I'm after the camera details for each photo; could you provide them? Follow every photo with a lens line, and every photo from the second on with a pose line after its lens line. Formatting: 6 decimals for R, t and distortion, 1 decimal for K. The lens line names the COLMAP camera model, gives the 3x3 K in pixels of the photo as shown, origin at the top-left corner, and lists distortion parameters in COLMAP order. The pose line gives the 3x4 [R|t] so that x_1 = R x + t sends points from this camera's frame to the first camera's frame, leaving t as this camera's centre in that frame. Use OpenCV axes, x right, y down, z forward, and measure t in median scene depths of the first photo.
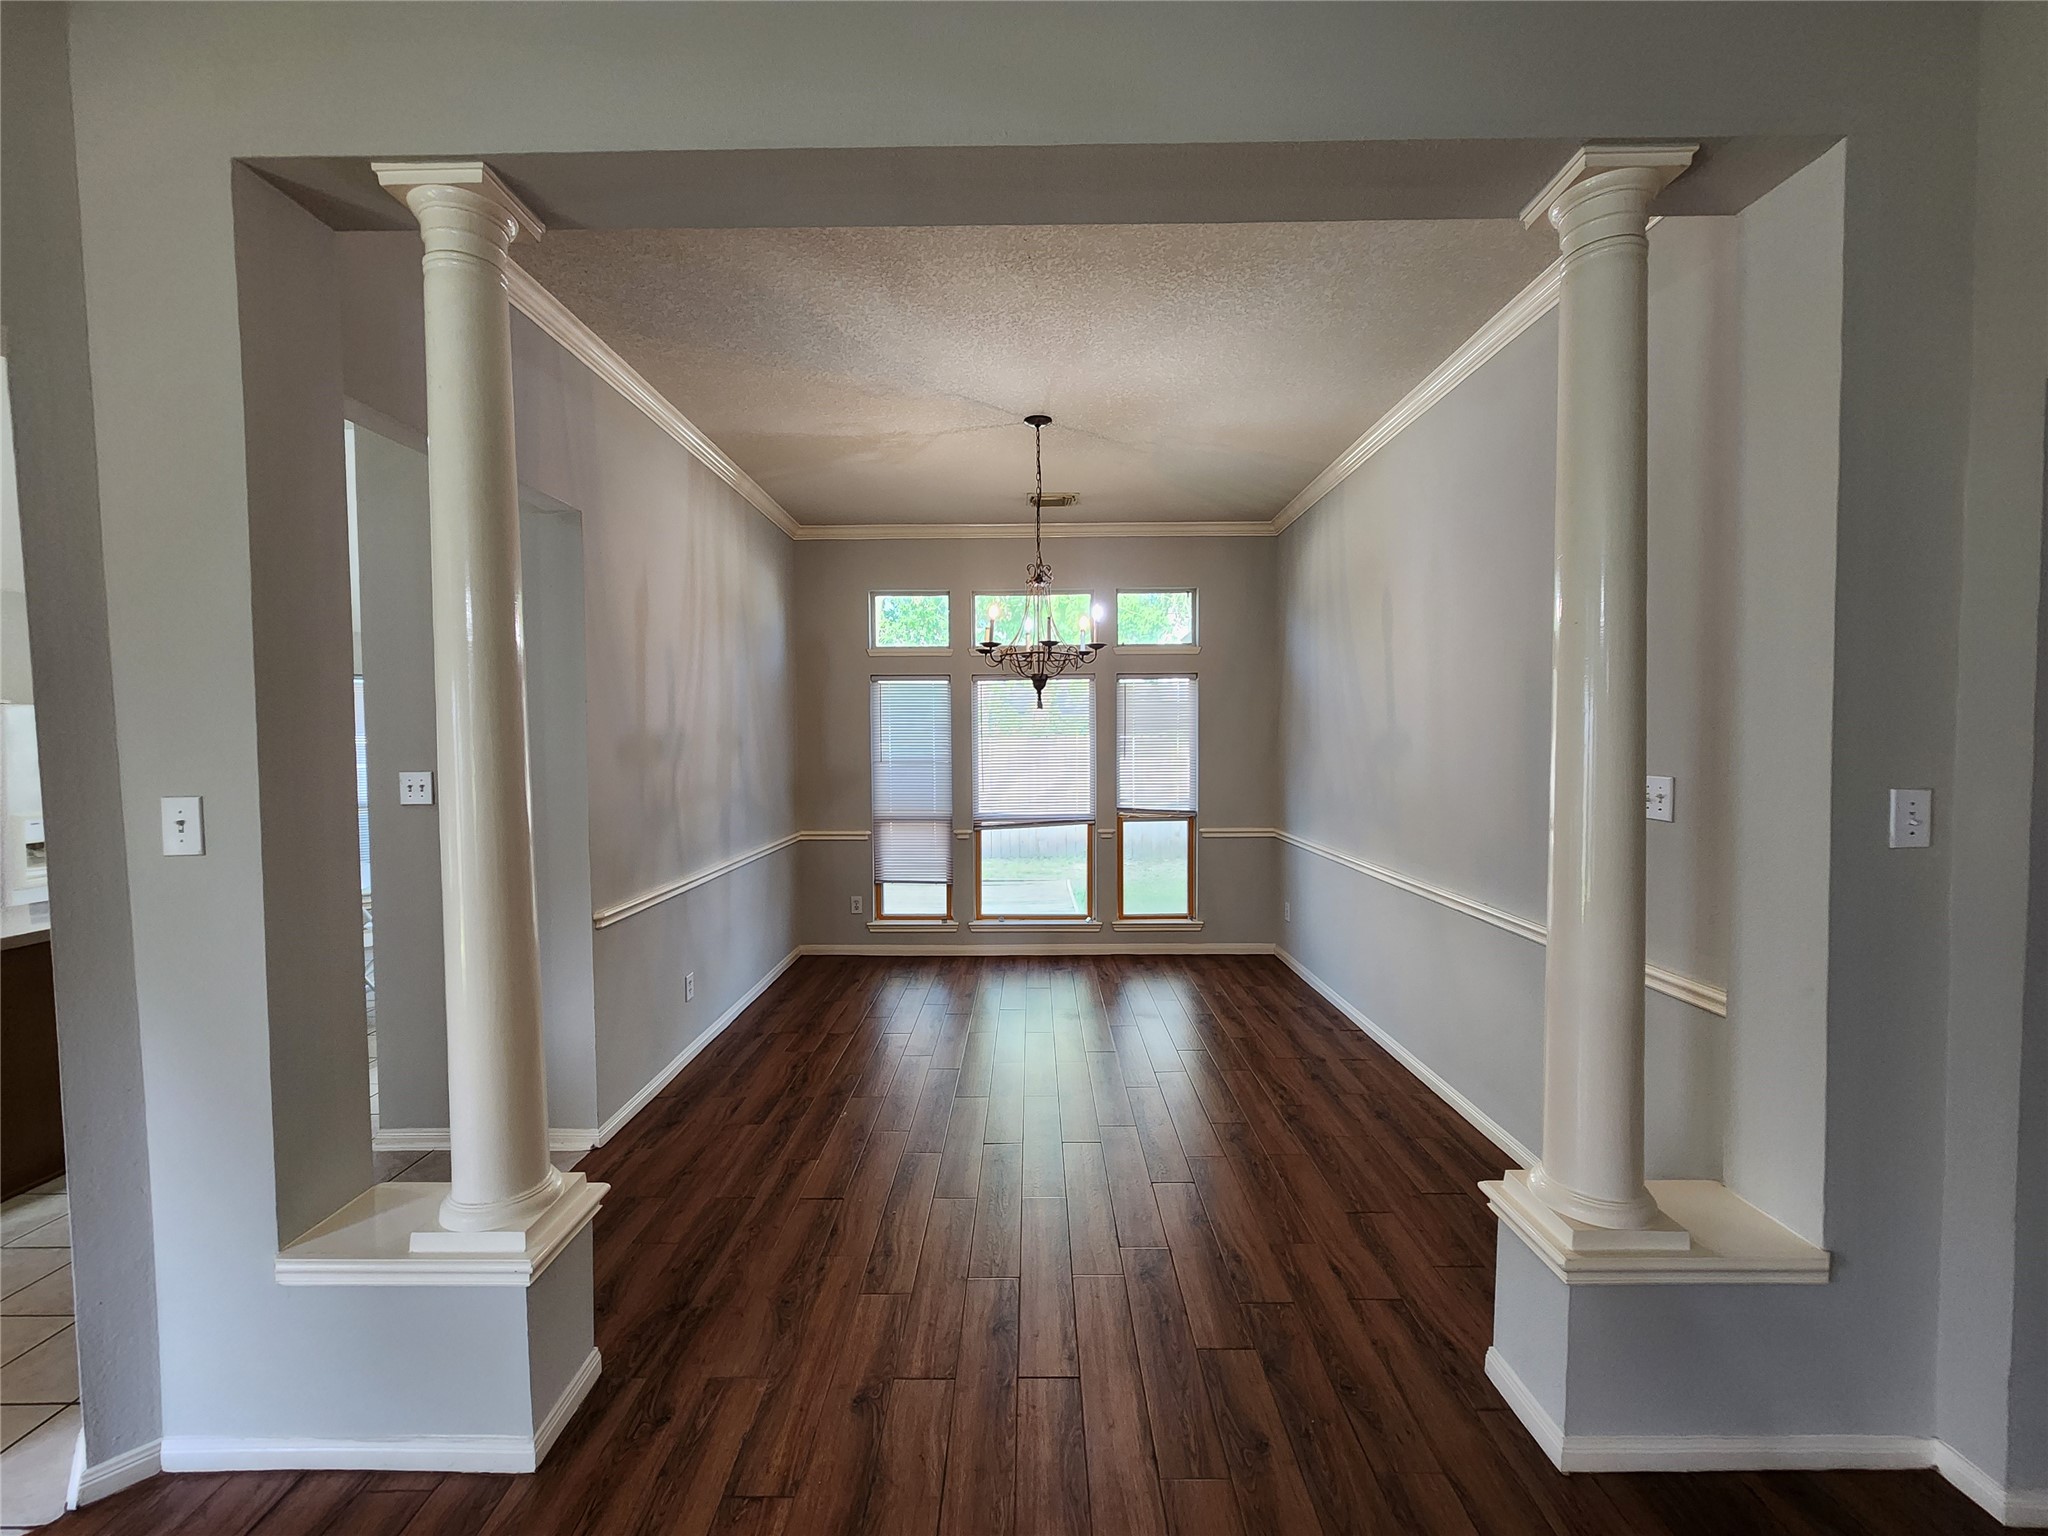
lens RADIAL K [[834.9, 0, 1023.2], [0, 834.9, 770.5], [0, 0, 1]] dist [0.003886, -0.000485]
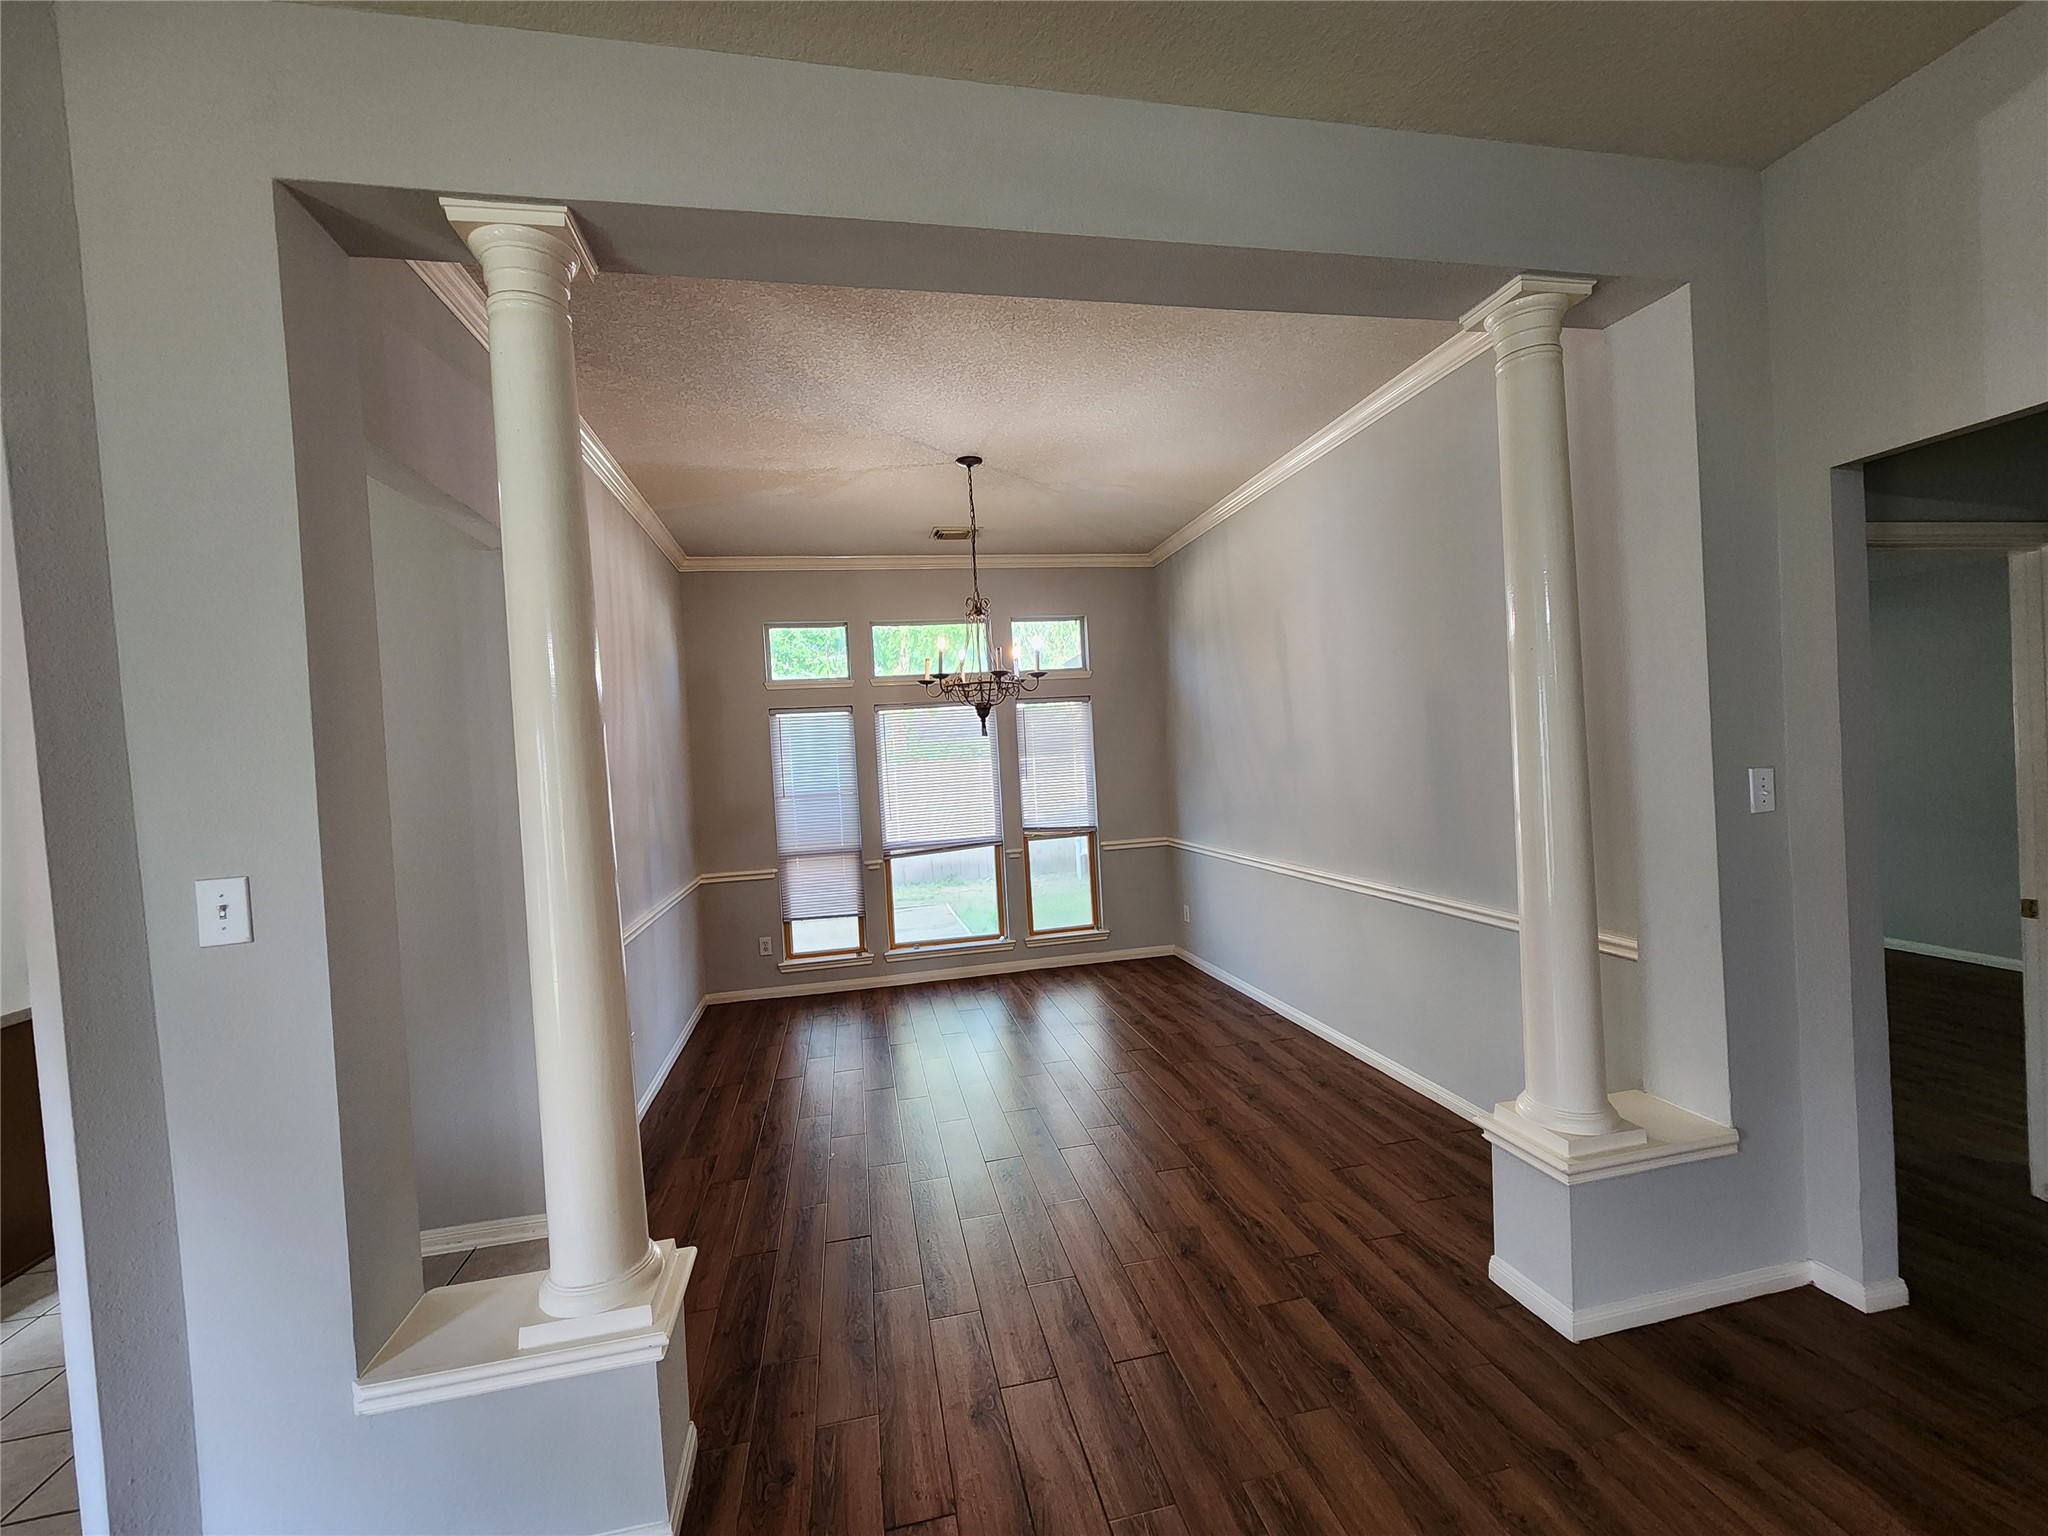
lens RADIAL K [[834.9, 0, 1024.8], [0, 834.9, 771.0], [0, 0, 1]] dist [0.003886, -0.000485]
pose [[0.975754, -0.052906, 0.212379, -0.274508], [0.058679, 0.998057, -0.020969, -0.010544], [-0.210857, 0.032923, 0.976962, -0.038065]]
